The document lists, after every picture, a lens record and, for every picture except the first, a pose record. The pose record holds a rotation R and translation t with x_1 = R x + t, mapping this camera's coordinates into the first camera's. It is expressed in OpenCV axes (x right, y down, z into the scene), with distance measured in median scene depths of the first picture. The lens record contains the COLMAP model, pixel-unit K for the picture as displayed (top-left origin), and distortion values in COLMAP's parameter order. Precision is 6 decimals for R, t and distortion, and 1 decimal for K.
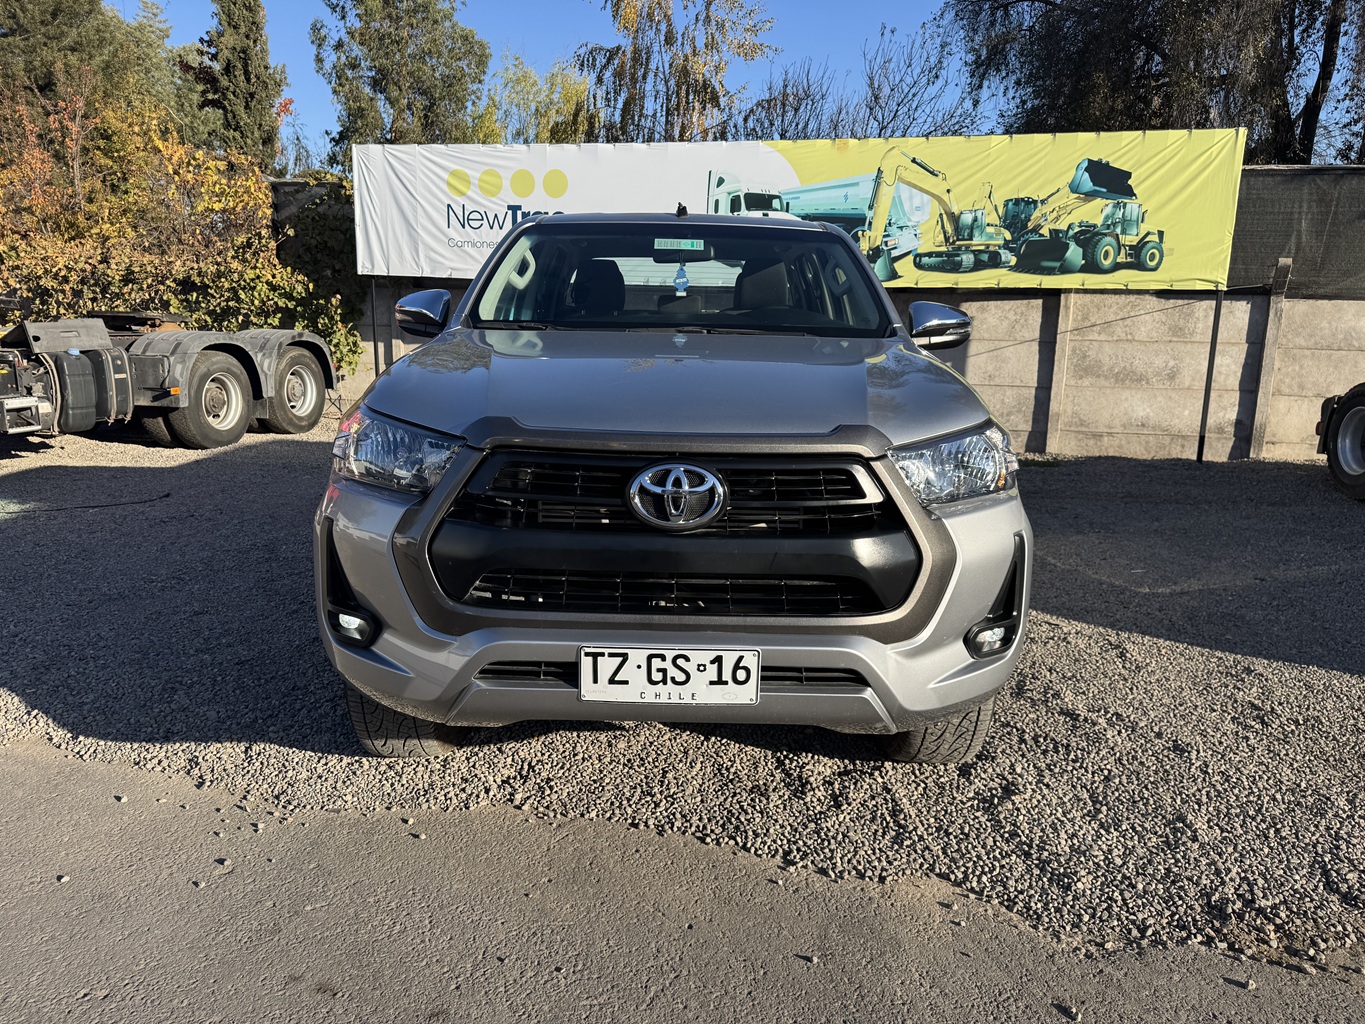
lens RADIAL K [[961.2, 0, 678.9], [0, 961.2, 504.3], [0, 0, 1]] dist [0.069131, -0.070338]
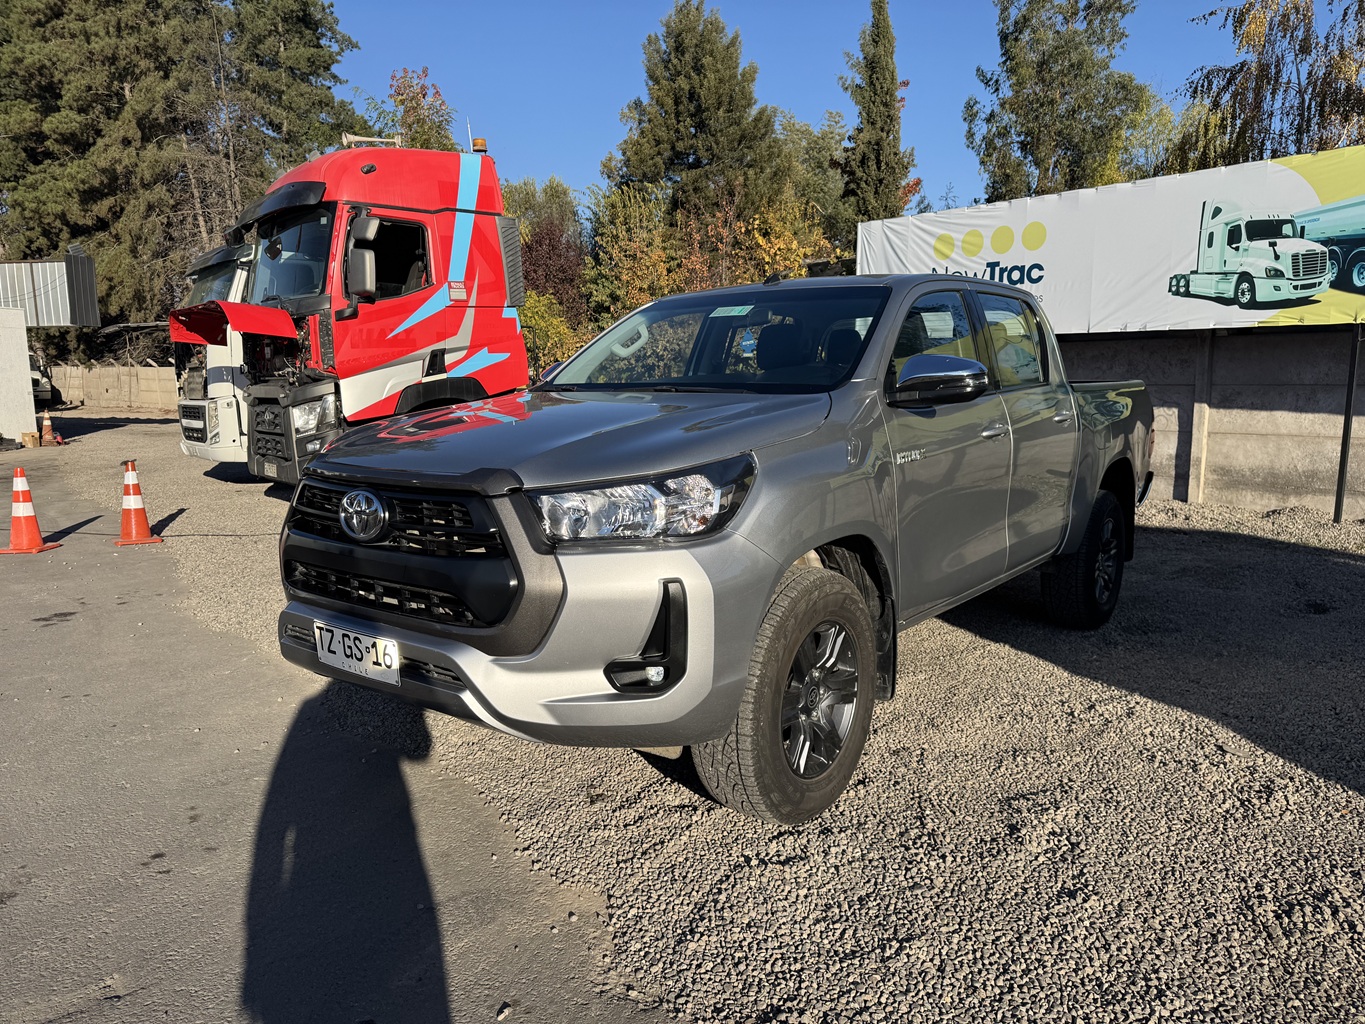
lens RADIAL K [[961.2, 0, 684.1], [0, 961.2, 519.4], [0, 0, 1]] dist [0.069131, -0.070338]
pose [[0.793111, 0.066870, -0.605395, 0.222894], [-0.093607, 0.995529, -0.012670, -0.005476], [0.601840, 0.066718, 0.795825, 0.040776]]
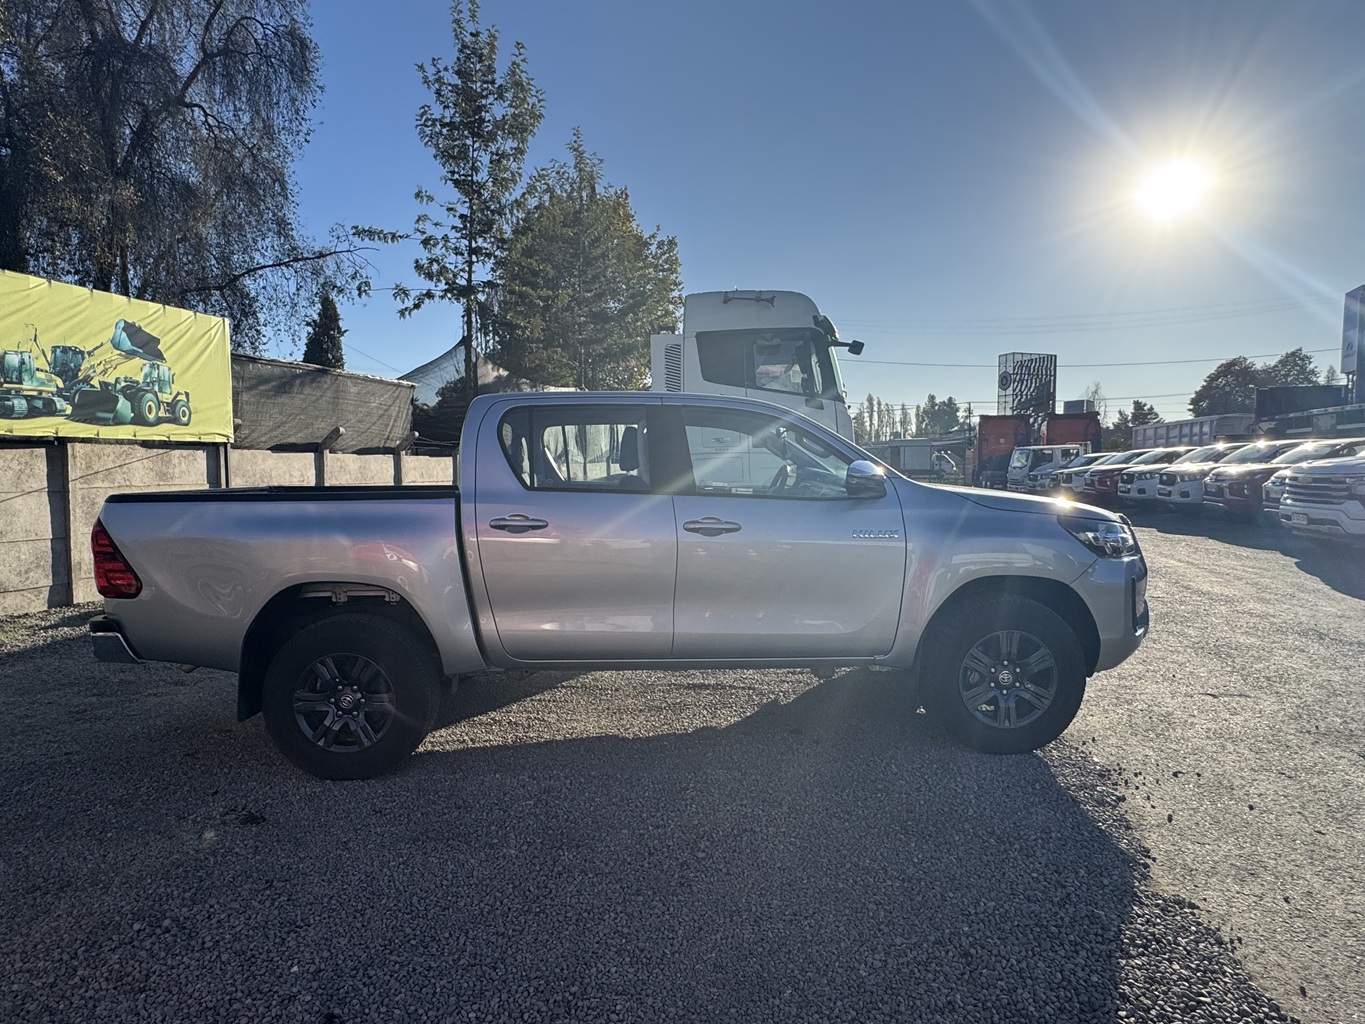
lens RADIAL K [[798.3, 0, 686.6], [0, 798.3, 512.9], [0, 0, 1]] dist [-0.002700, -0.004040]
pose [[-0.022015, -0.079435, 0.996597, -0.456085], [0.196648, 0.977021, 0.082219, -0.095277], [-0.980227, 0.197789, -0.005889, 0.426104]]
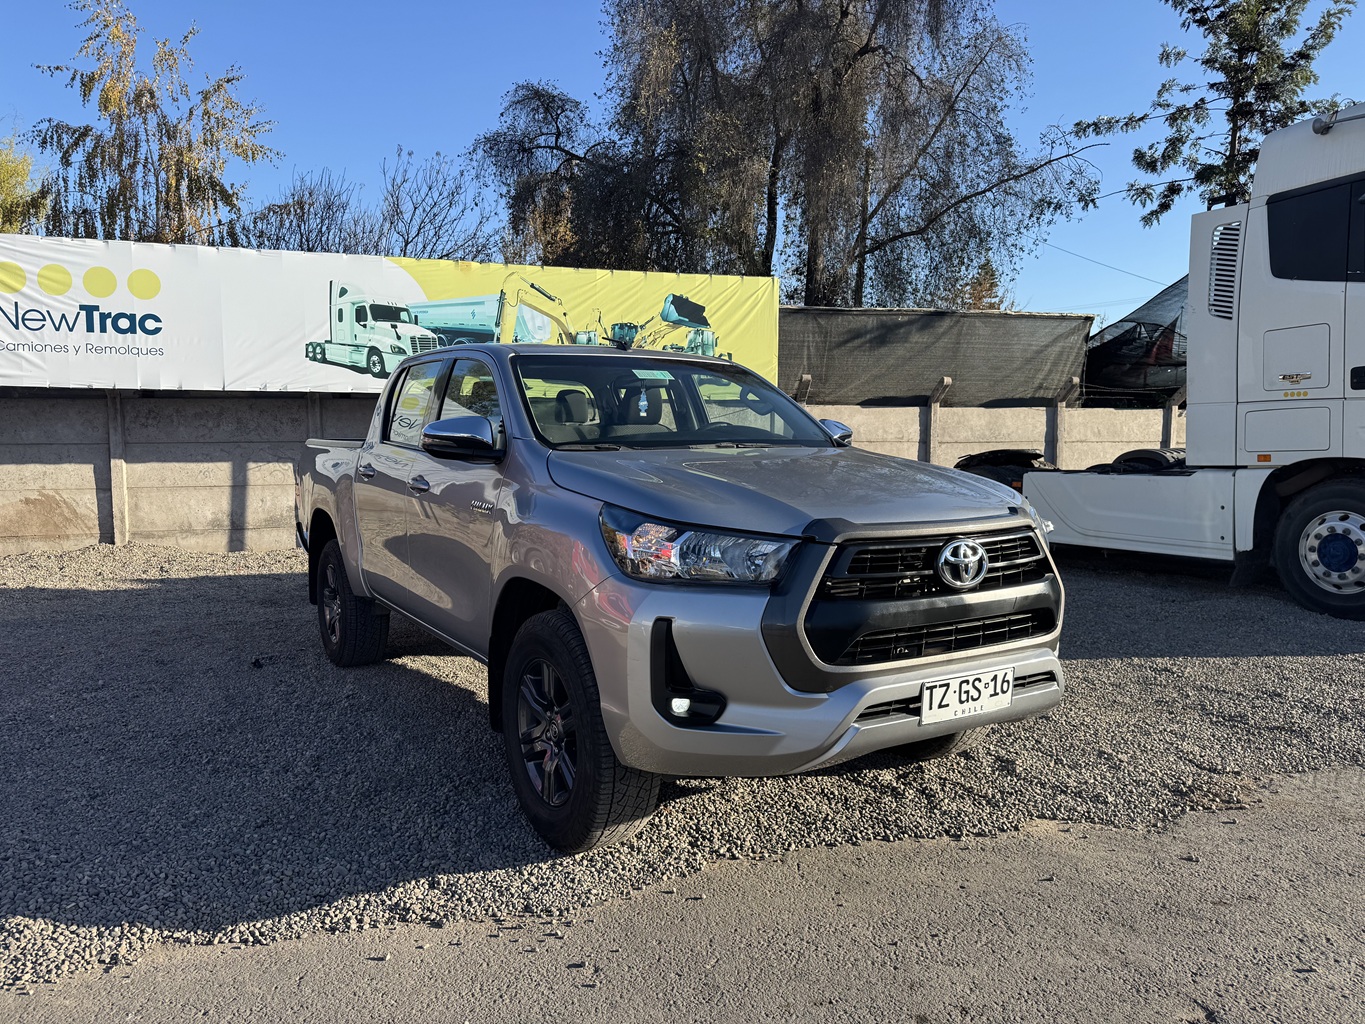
lens RADIAL K [[961.2, 0, 676.1], [0, 961.2, 512.6], [0, 0, 1]] dist [0.069131, -0.070338]
pose [[0.852359, -0.069243, 0.518352, -0.211937], [0.117079, 0.991302, -0.060100, -0.009596], [-0.509682, 0.111914, 0.853053, -0.001325]]
